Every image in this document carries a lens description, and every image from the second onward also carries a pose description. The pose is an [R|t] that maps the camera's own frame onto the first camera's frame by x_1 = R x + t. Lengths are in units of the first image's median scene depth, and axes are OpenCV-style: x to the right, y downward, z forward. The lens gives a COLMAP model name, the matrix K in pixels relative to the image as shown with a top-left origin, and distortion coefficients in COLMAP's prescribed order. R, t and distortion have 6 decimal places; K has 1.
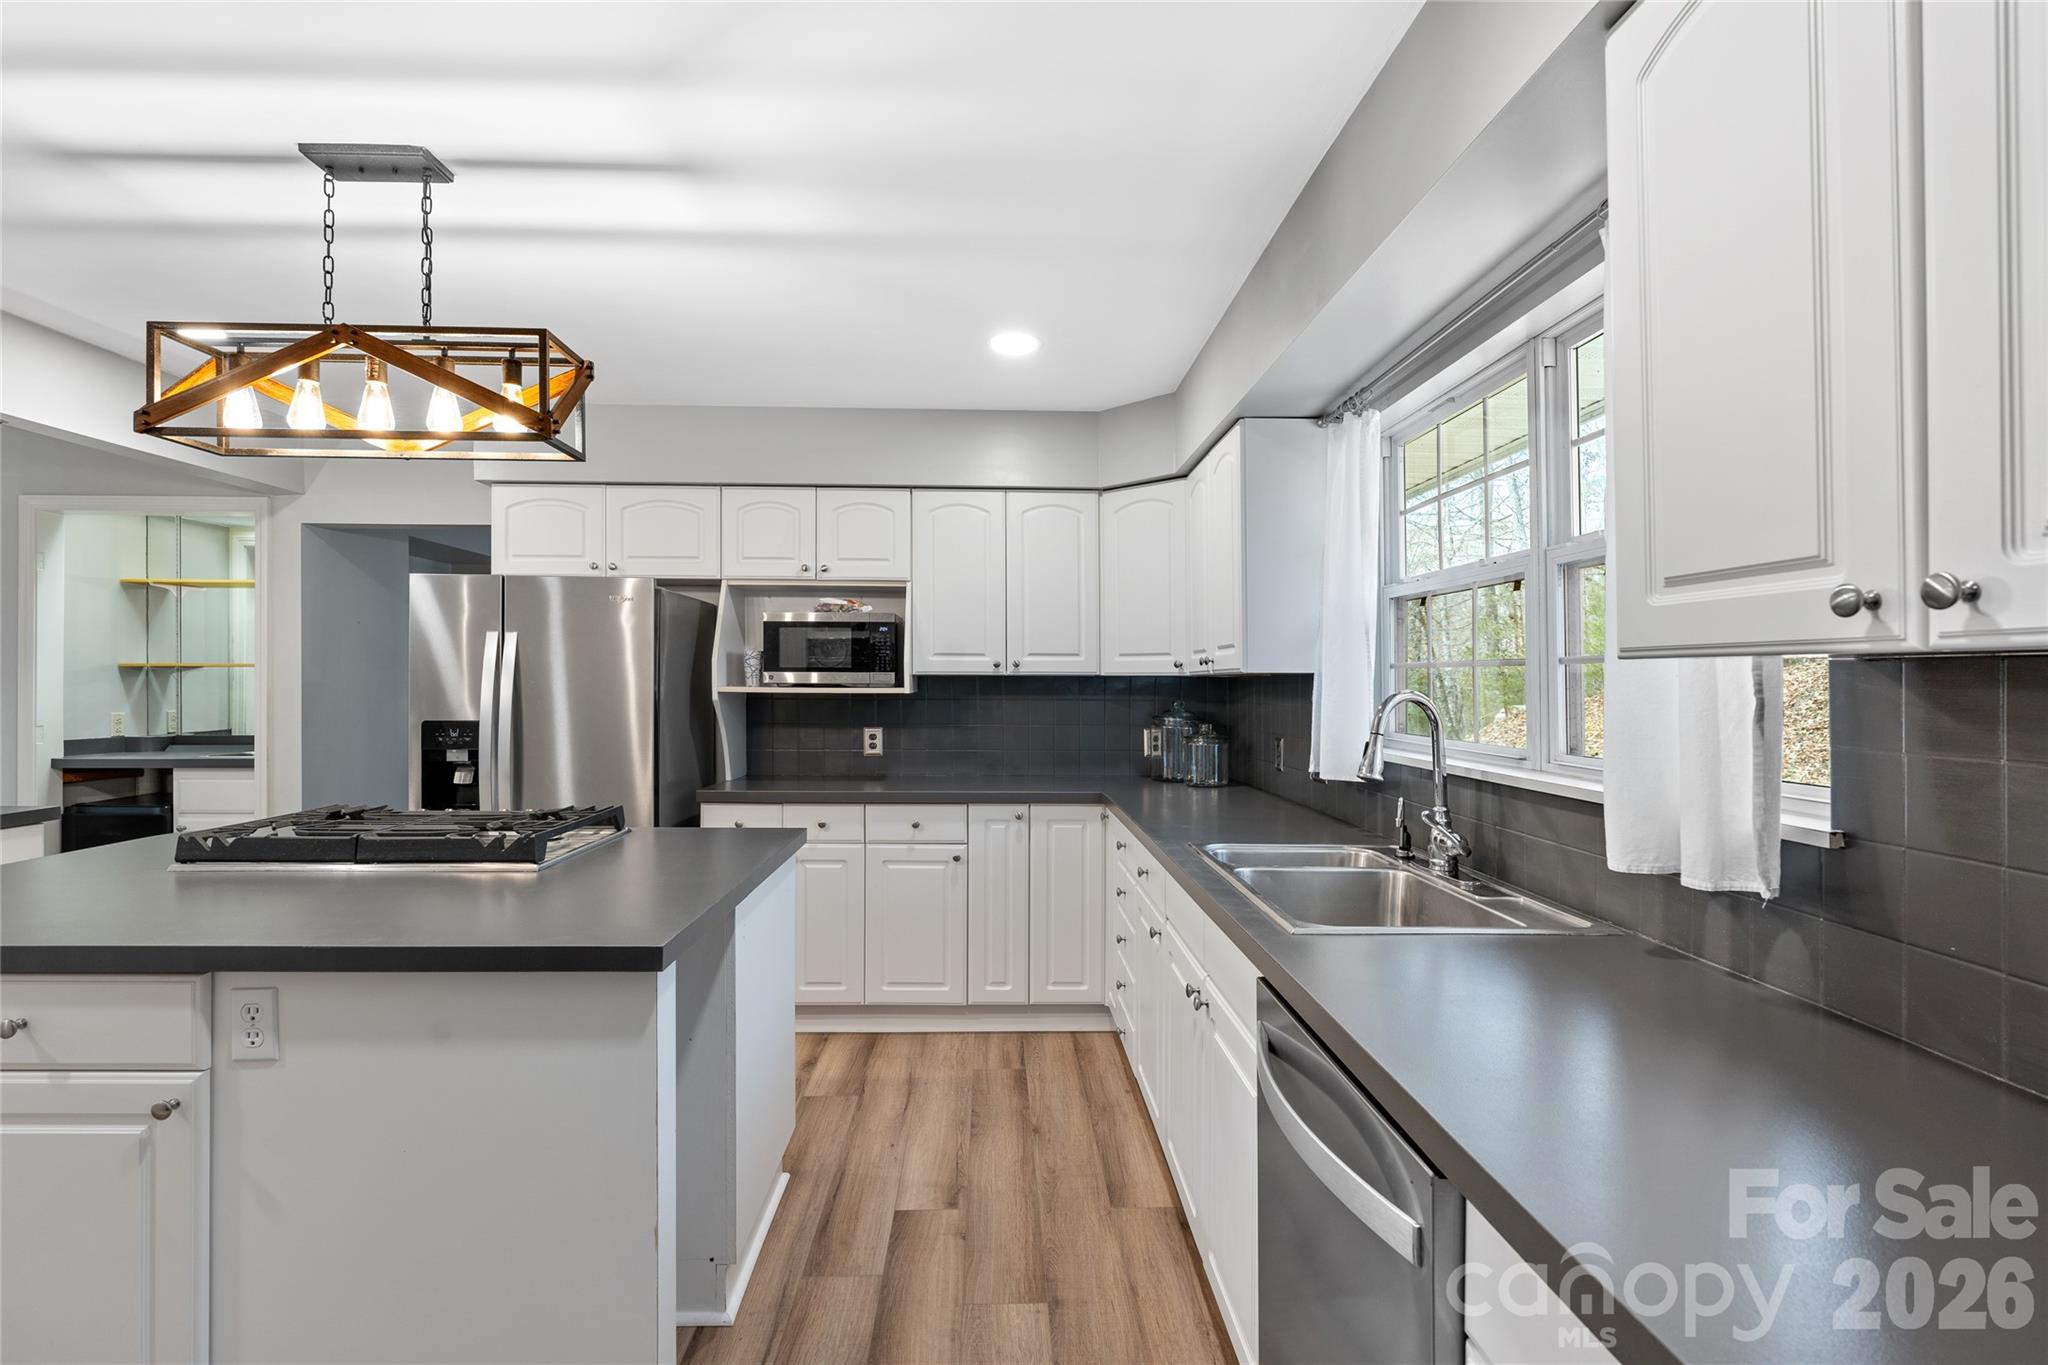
lens RADIAL K [[930.1, 0, 1013.6], [0, 930.1, 670.9], [0, 0, 1]] dist [-0.012332, -0.000159]
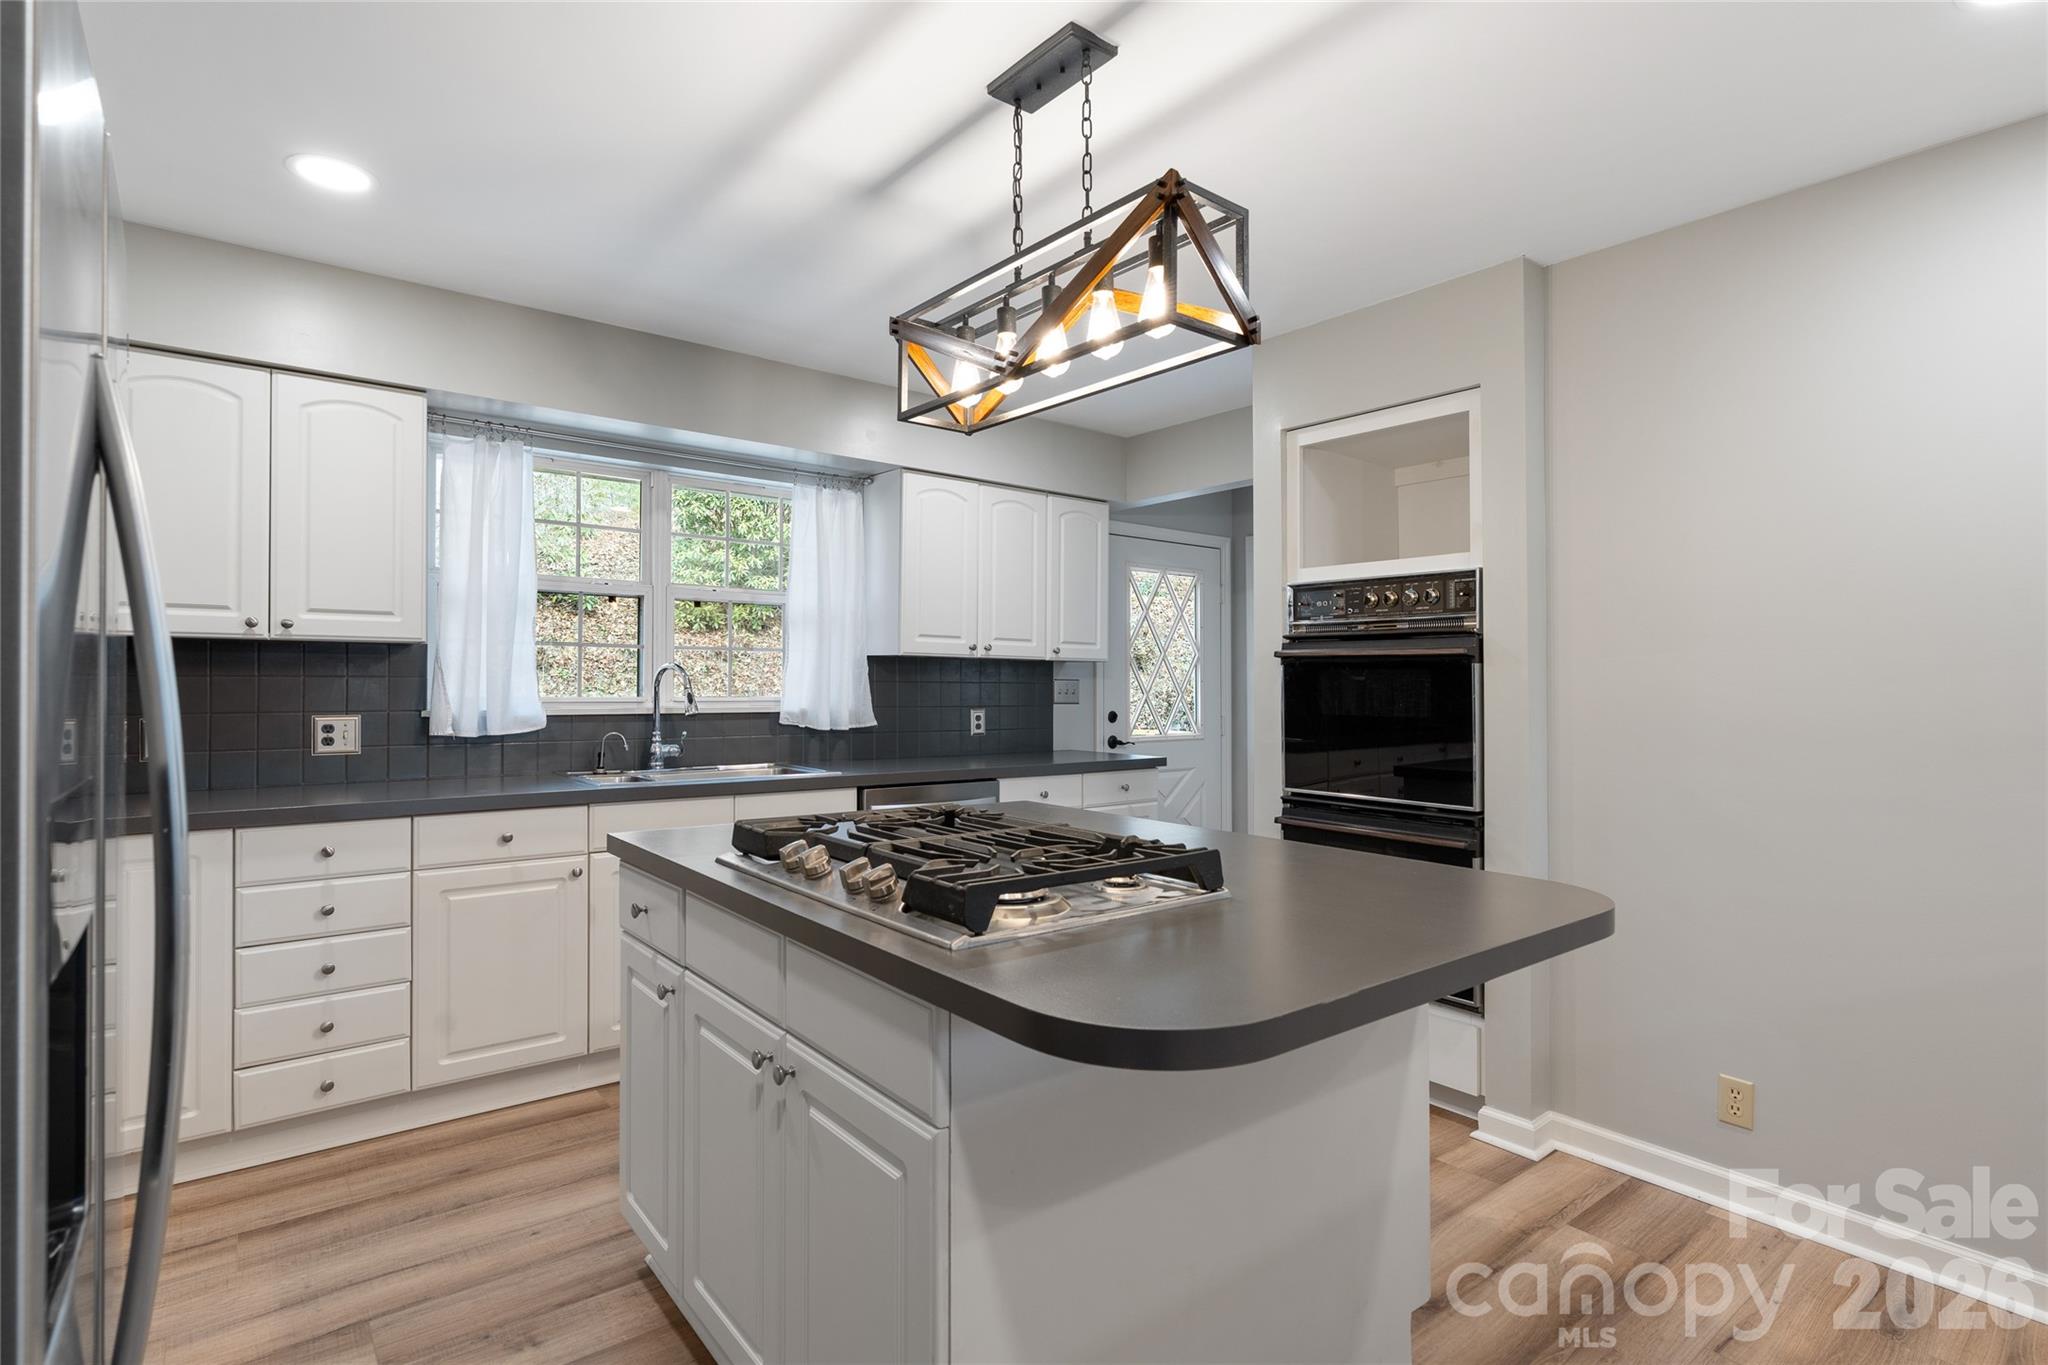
lens RADIAL K [[1012.2, 0, 1036.3], [0, 1012.2, 662.0], [0, 0, 1]] dist [-0.004544, 0.000598]
pose [[-0.603425, 0.003197, 0.797413, -0.855880], [-0.023137, 0.999501, -0.021516, 0.026819], [-0.797084, -0.031434, -0.603050, 0.948982]]
